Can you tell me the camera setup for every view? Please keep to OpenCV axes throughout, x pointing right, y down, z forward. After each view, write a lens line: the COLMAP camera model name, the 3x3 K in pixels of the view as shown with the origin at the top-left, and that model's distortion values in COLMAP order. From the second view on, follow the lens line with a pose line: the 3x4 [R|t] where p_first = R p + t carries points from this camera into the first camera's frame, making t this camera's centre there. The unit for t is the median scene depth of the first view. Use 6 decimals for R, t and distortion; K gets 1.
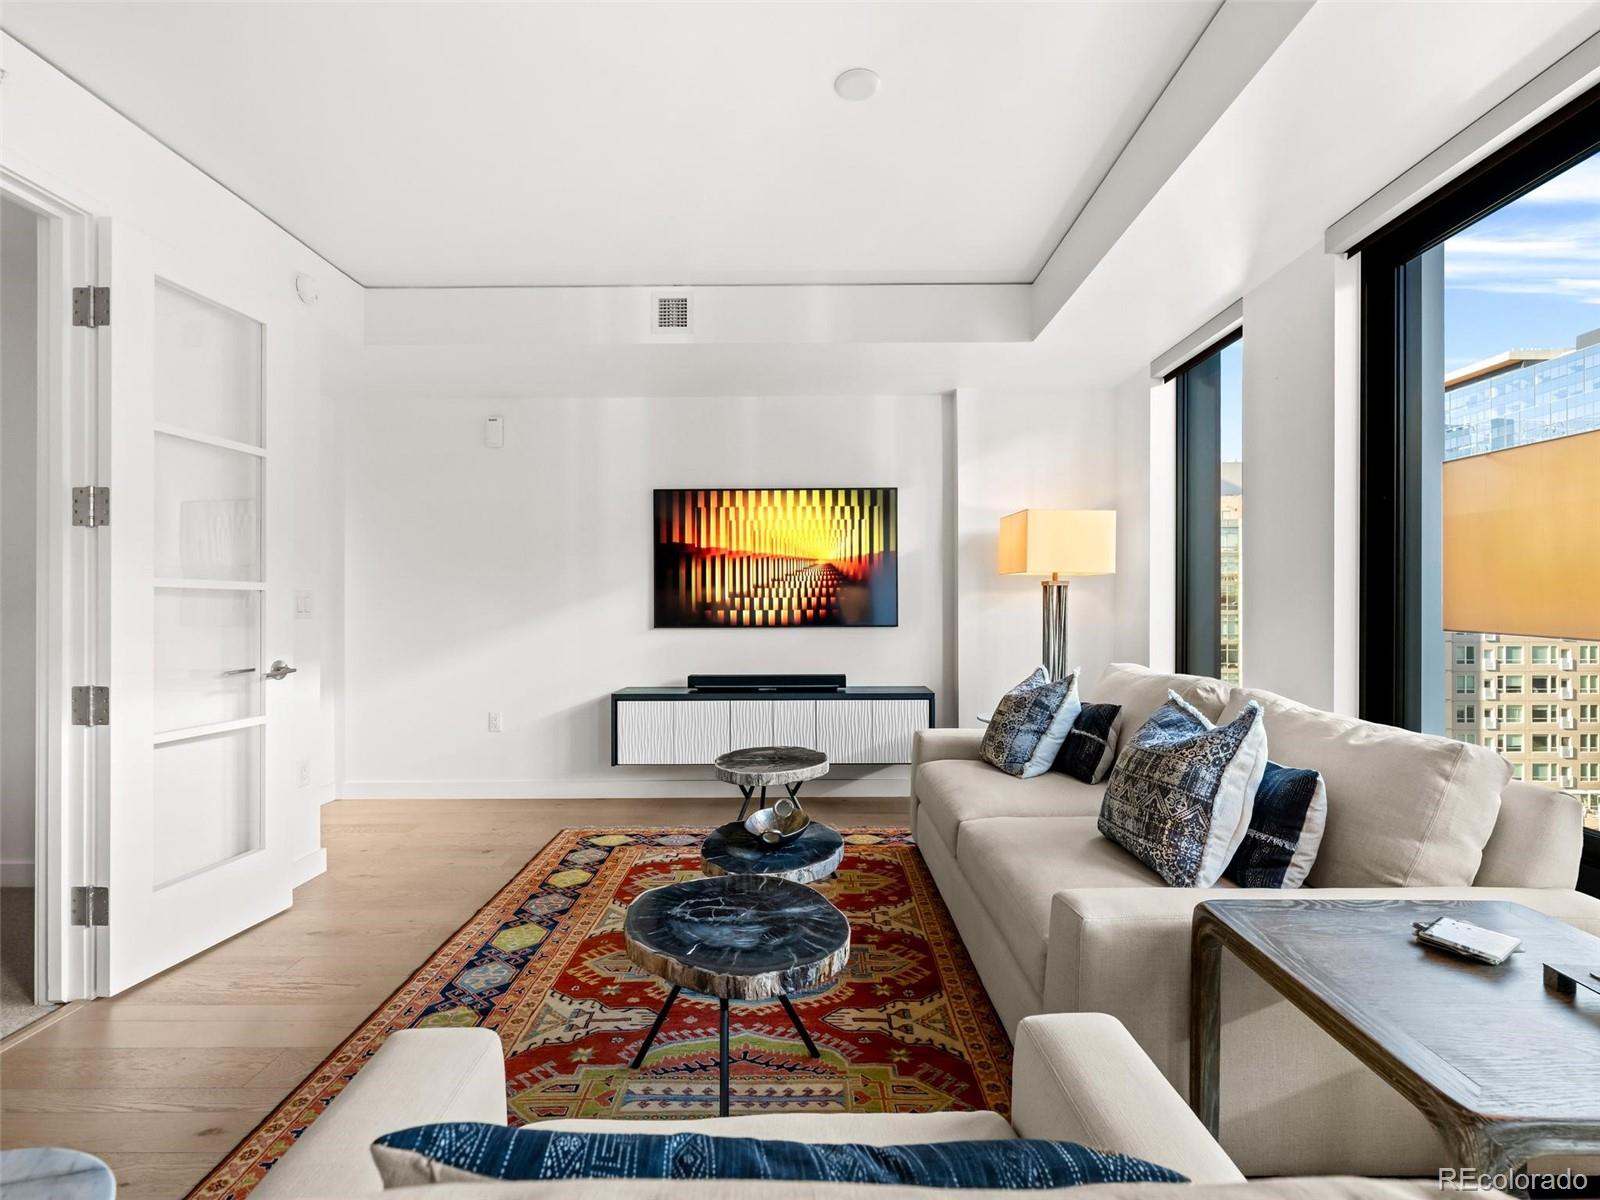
lens RADIAL K [[738.1, 0, 805.2], [0, 738.1, 605.0], [0, 0, 1]] dist [-0.001827, -0.000515]
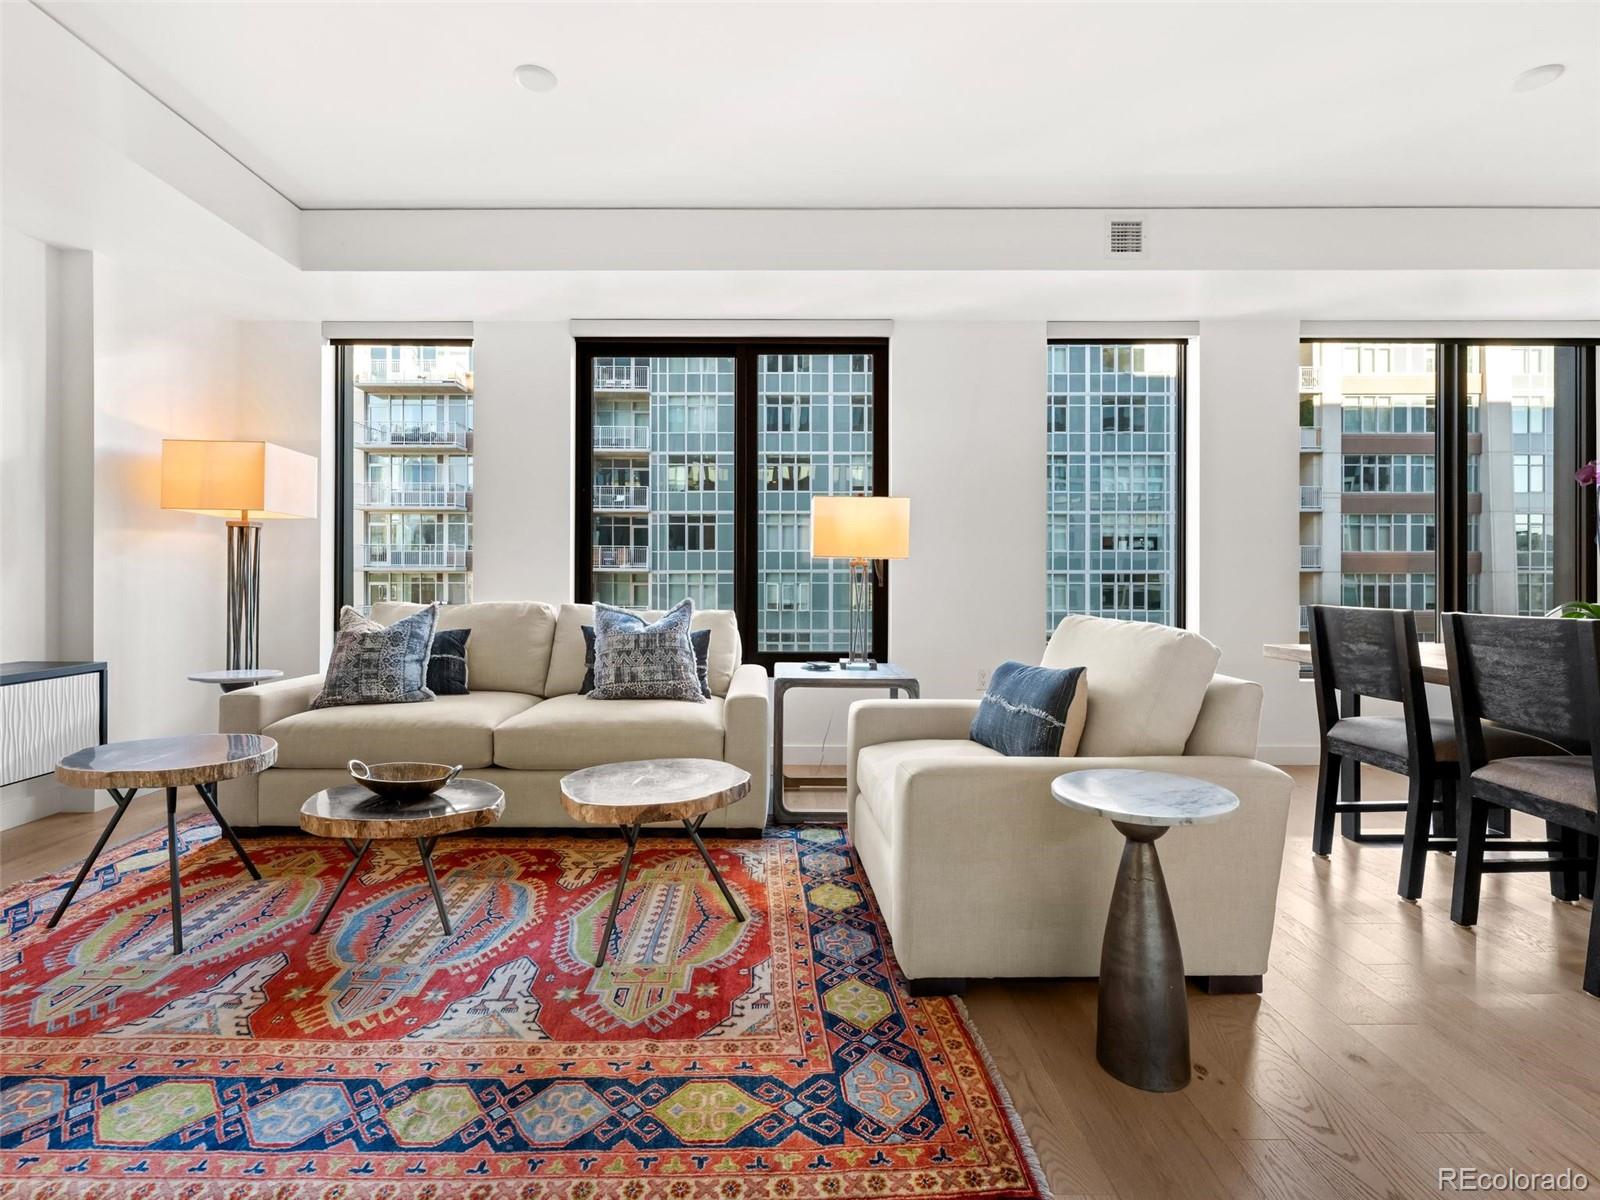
lens RADIAL K [[783.4, 0, 770.1], [0, 783.4, 578.0], [0, 0, 1]] dist [-0.003833, 0.000001]
pose [[-0.006097, -0.000561, 0.999981, -0.575675], [-0.002493, 0.999997, 0.000546, 0.032495], [-0.999978, -0.002489, -0.006098, 0.328482]]
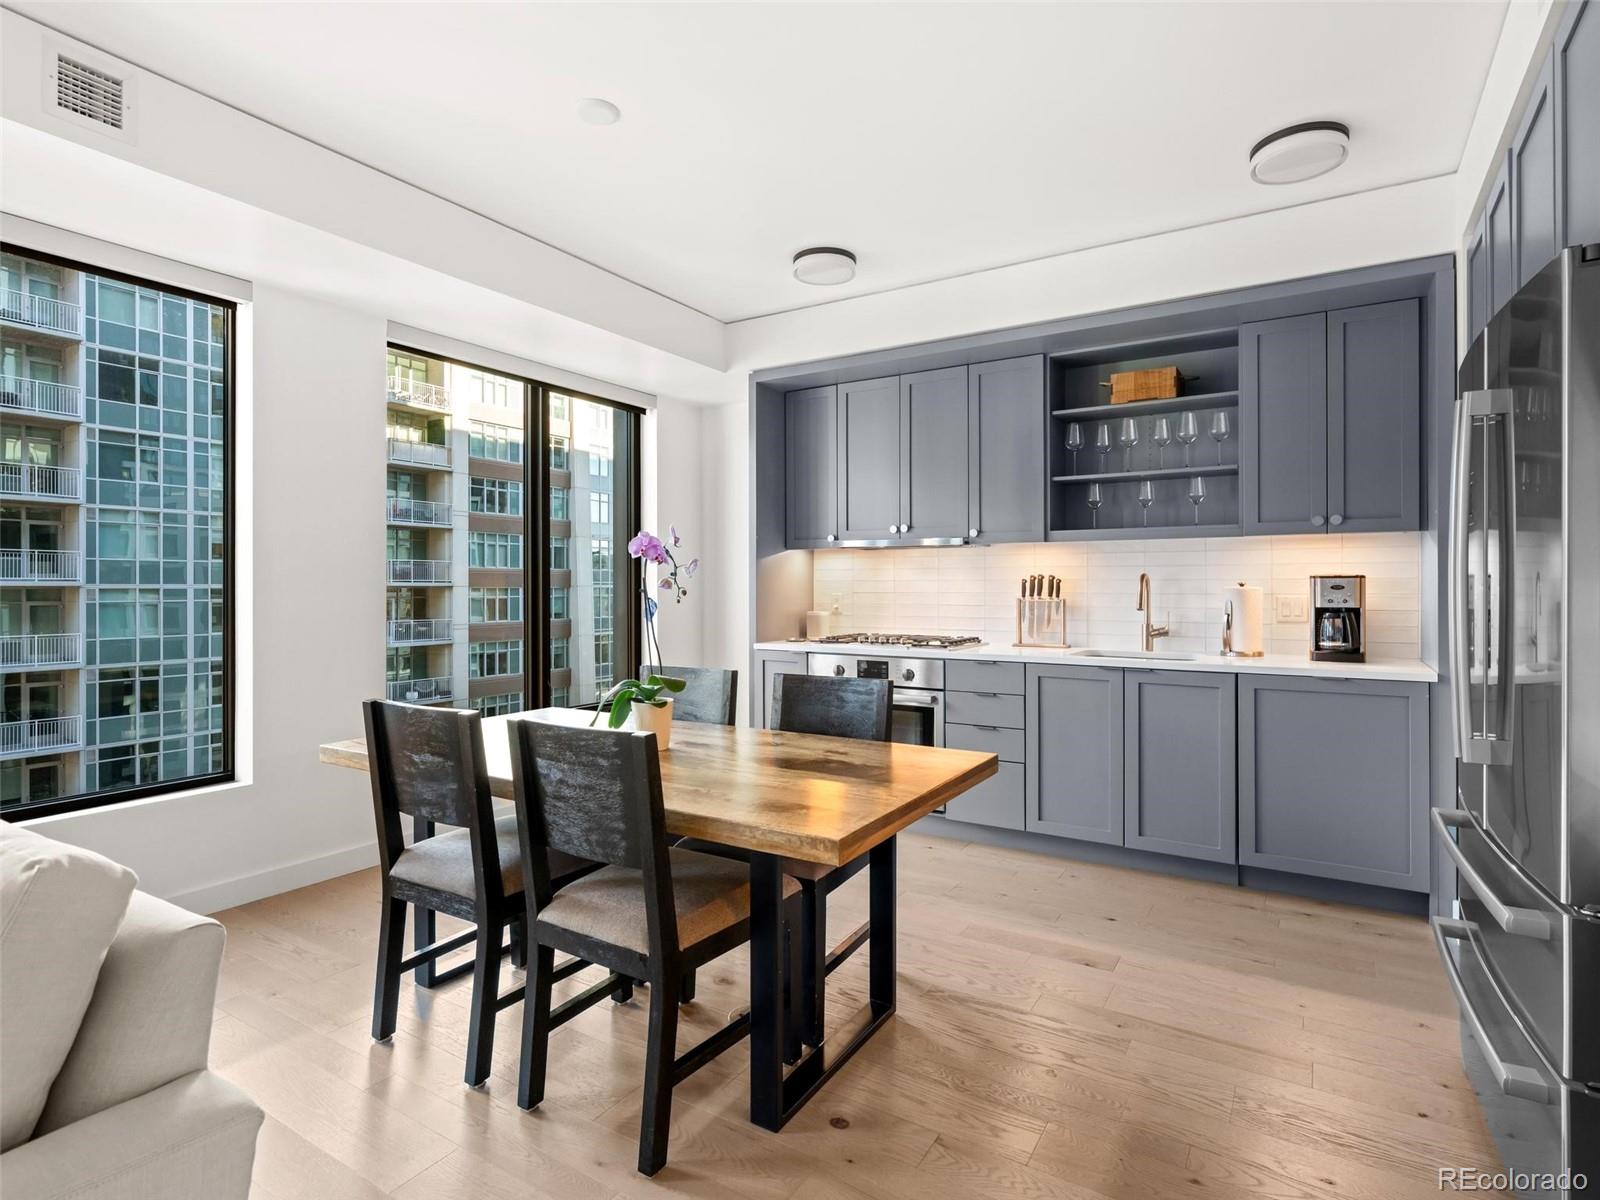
lens RADIAL K [[824.4, 0, 804.4], [0, 824.4, 591.4], [0, 0, 1]] dist [0.002007, 0.000382]
pose [[-0.852024, -0.001023, 0.523502, -0.411698], [0.000744, 0.999995, 0.003165, -0.013513], [-0.523502, 0.003086, -0.852019, 0.159297]]
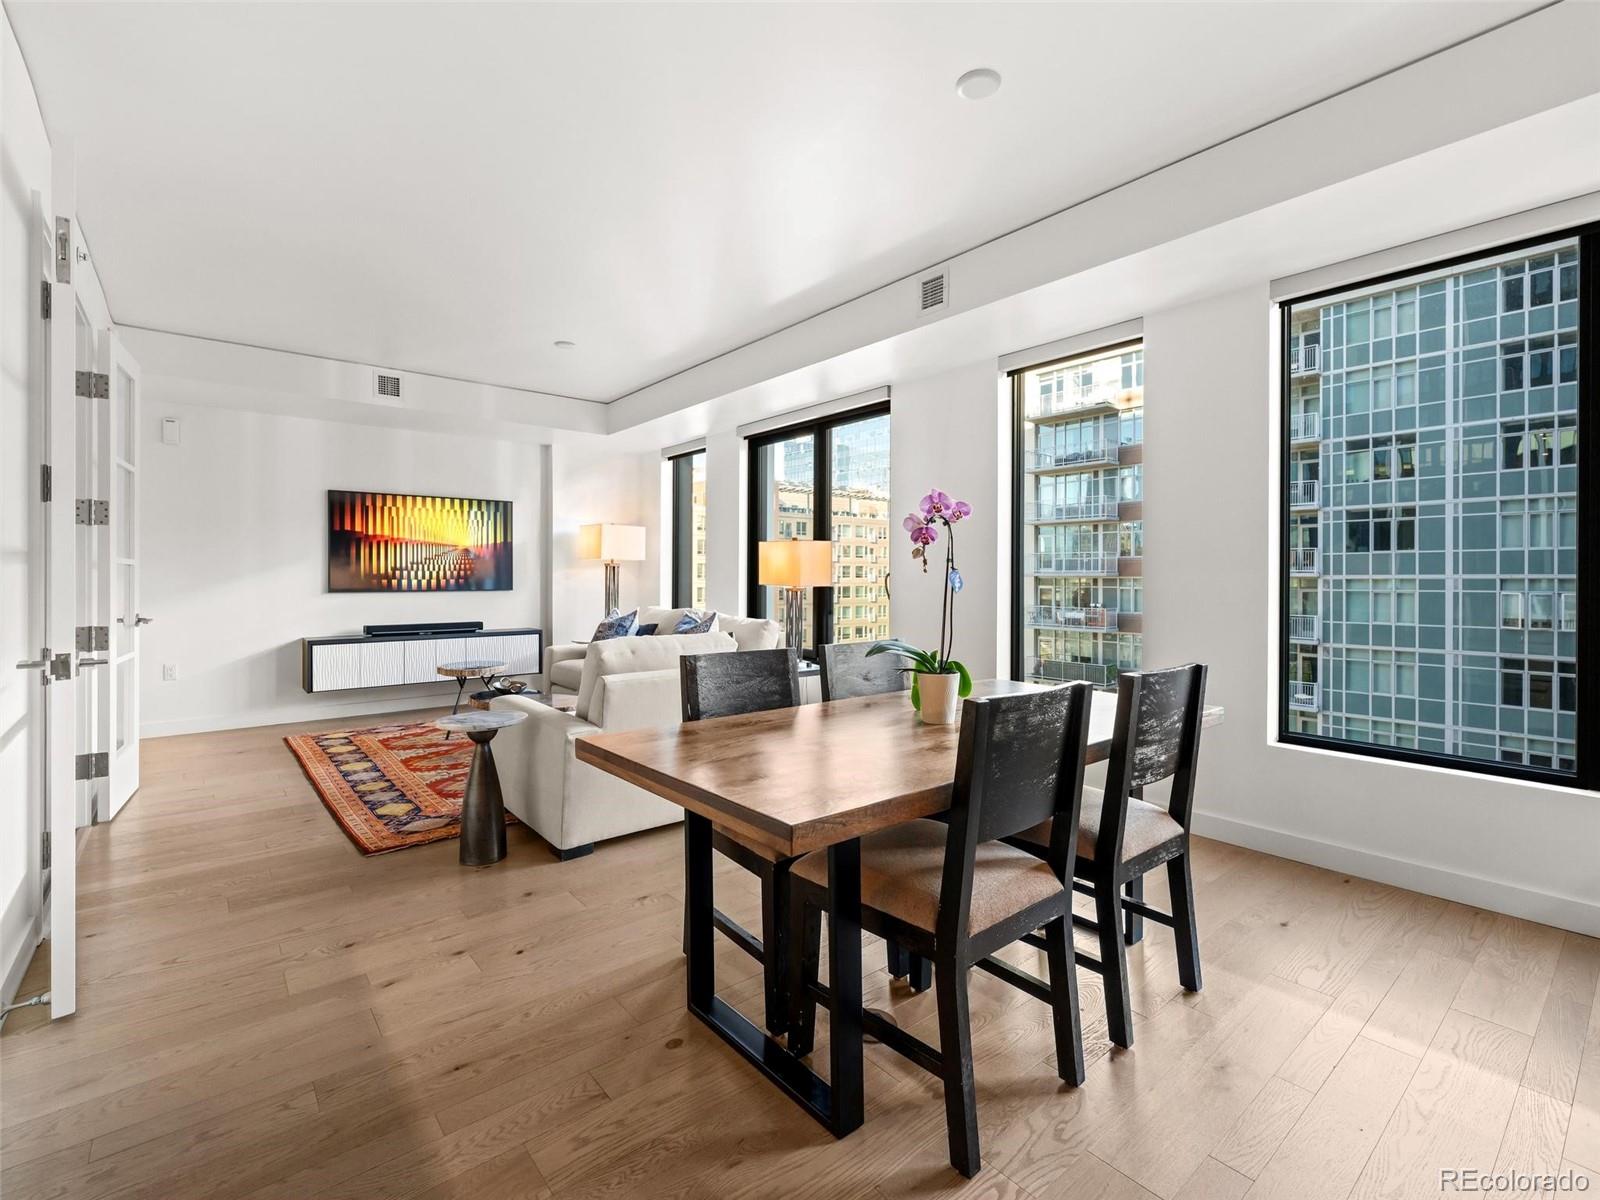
lens RADIAL K [[732.1, 0, 792.9], [0, 732.1, 579.8], [0, 0, 1]] dist [0.001814, 0.000109]
pose [[0.772752, 0.001092, 0.634707, -0.410439], [-0.004268, 0.999985, 0.003476, -0.000655], [-0.634693, -0.005395, 0.772745, -0.592104]]
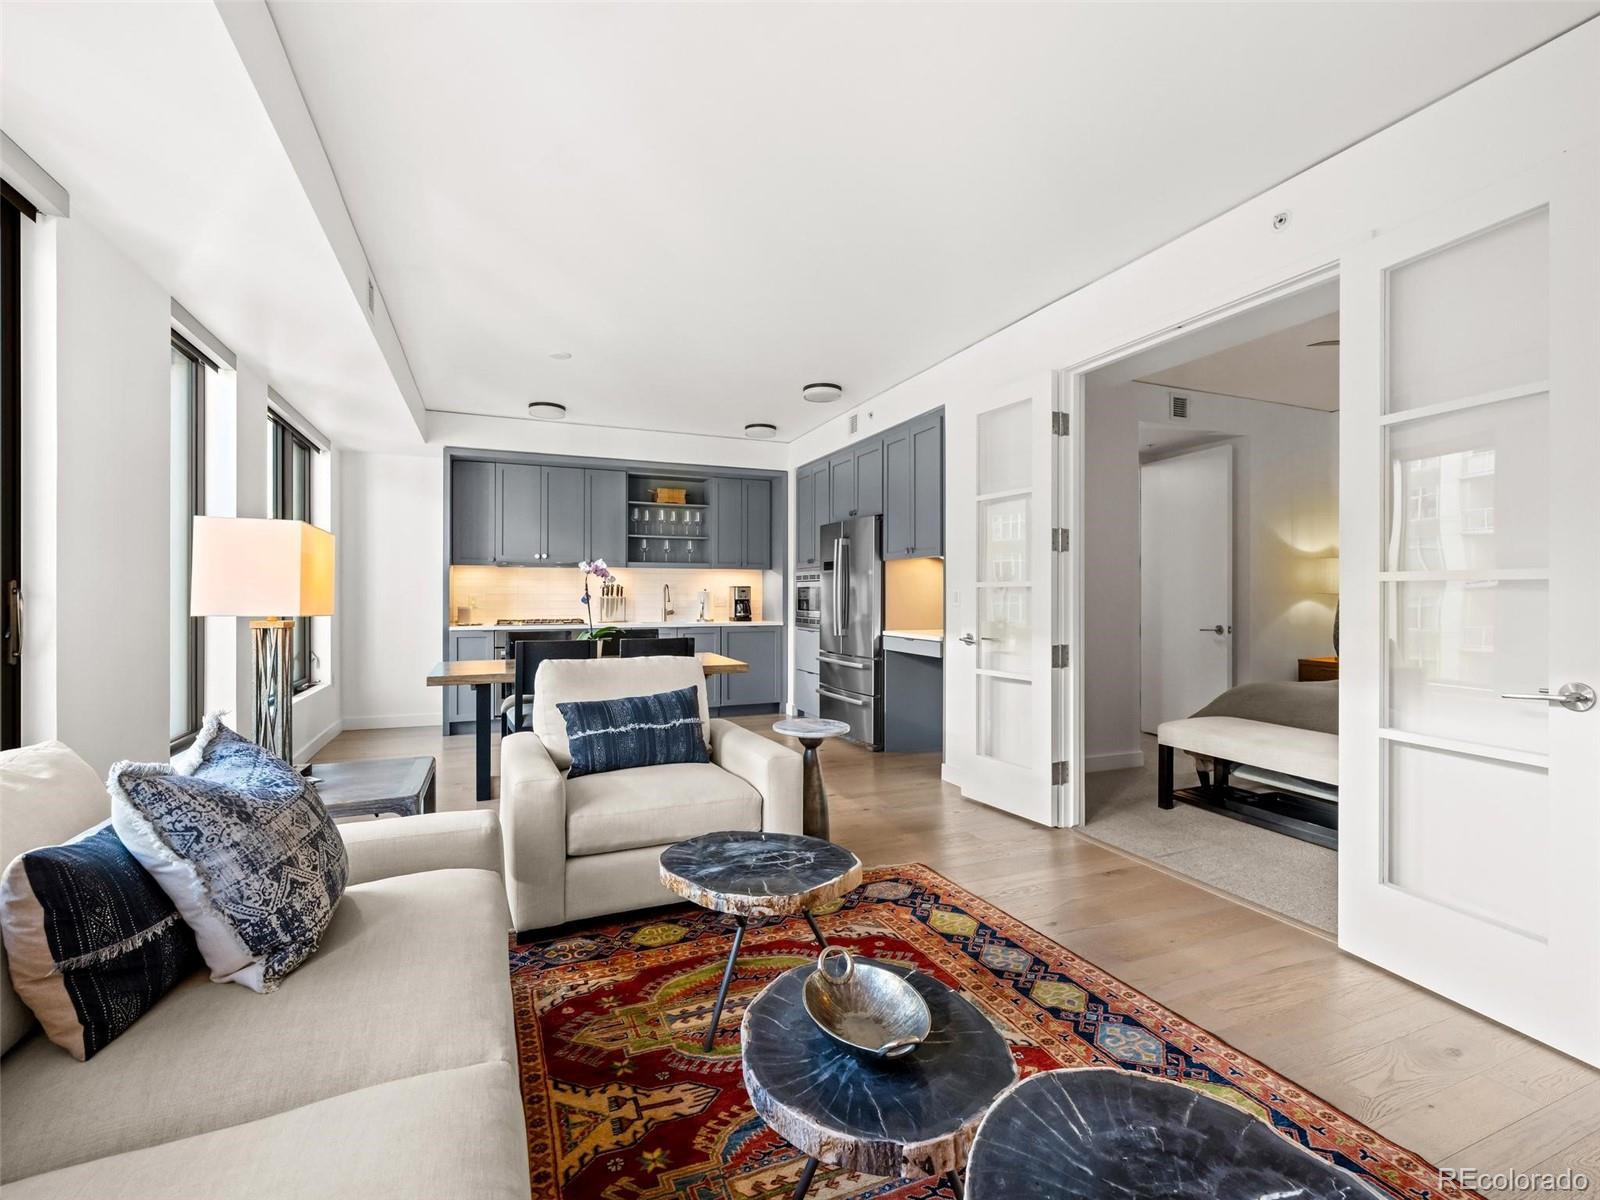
lens RADIAL K [[727.3, 0, 807.7], [0, 727.3, 595.6], [0, 0, 1]] dist [0.002472, 0.000114]
pose [[-0.915921, 0.003611, -0.401342, 0.125260], [0.003375, 0.999993, 0.001296, -0.004811], [0.401344, -0.000167, -0.915928, 0.859997]]
